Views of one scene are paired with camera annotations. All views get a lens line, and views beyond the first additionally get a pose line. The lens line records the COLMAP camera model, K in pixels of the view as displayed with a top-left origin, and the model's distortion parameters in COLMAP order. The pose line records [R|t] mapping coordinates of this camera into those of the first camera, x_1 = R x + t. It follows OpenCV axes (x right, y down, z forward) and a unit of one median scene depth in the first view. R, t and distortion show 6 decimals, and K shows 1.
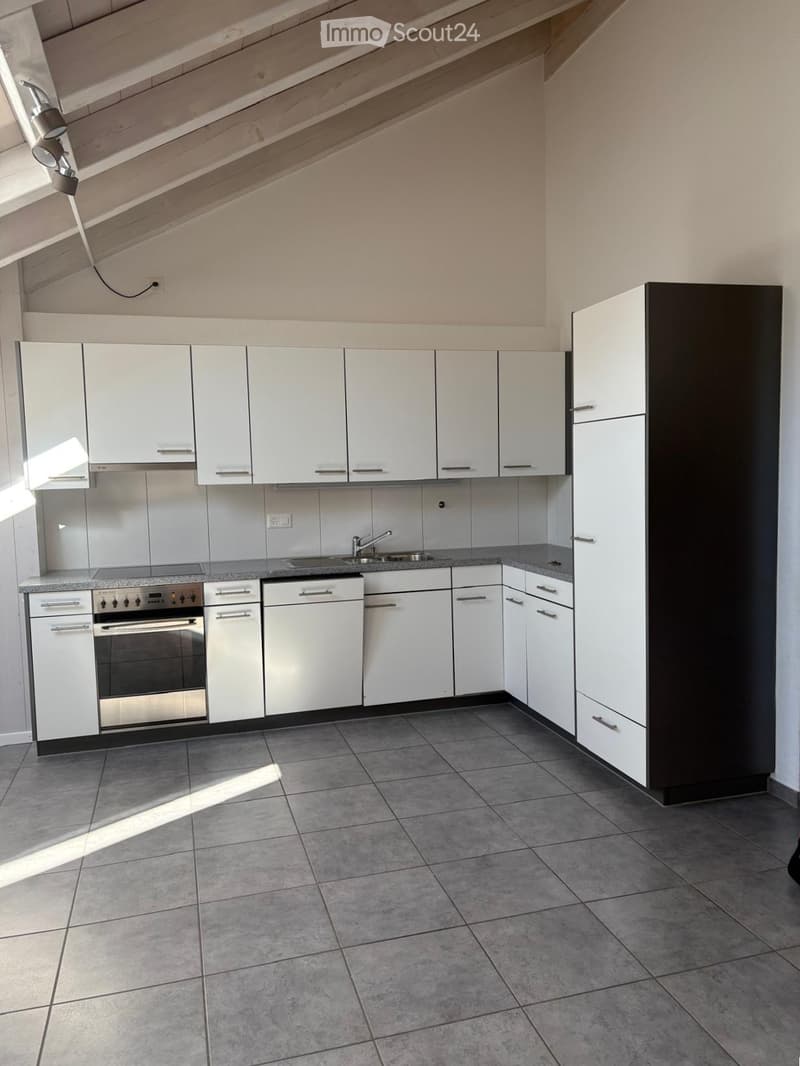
lens RADIAL K [[818.7, 0, 400.0], [0, 818.7, 533.0], [0, 0, 1]] dist [0.054195, -0.078383]
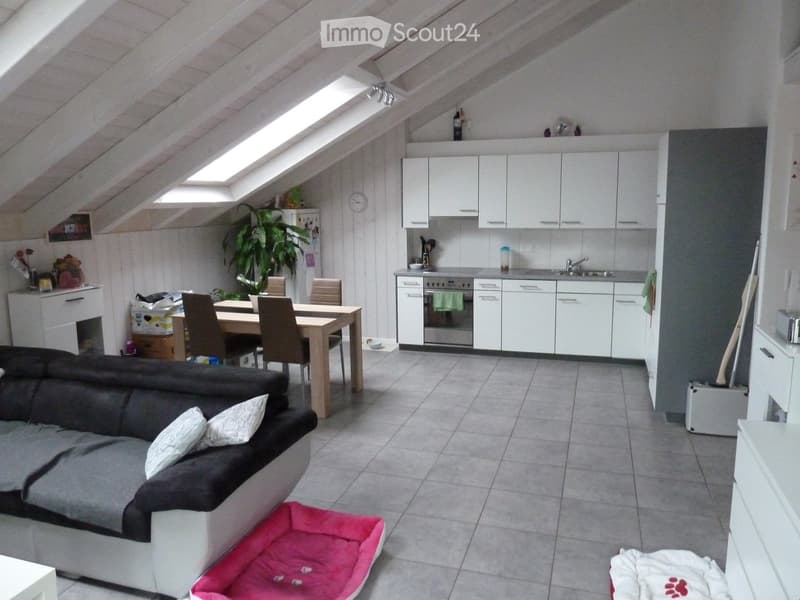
lens RADIAL K [[608.1, 0, 400.8], [0, 608.1, 278.4], [0, 0, 1]] dist [0.018307, 0.005414]
pose [[0.831958, 0.085273, -0.548247, 0.536617], [-0.051441, 0.995718, 0.076810, -0.054262], [0.552449, -0.035701, 0.832782, -0.412247]]
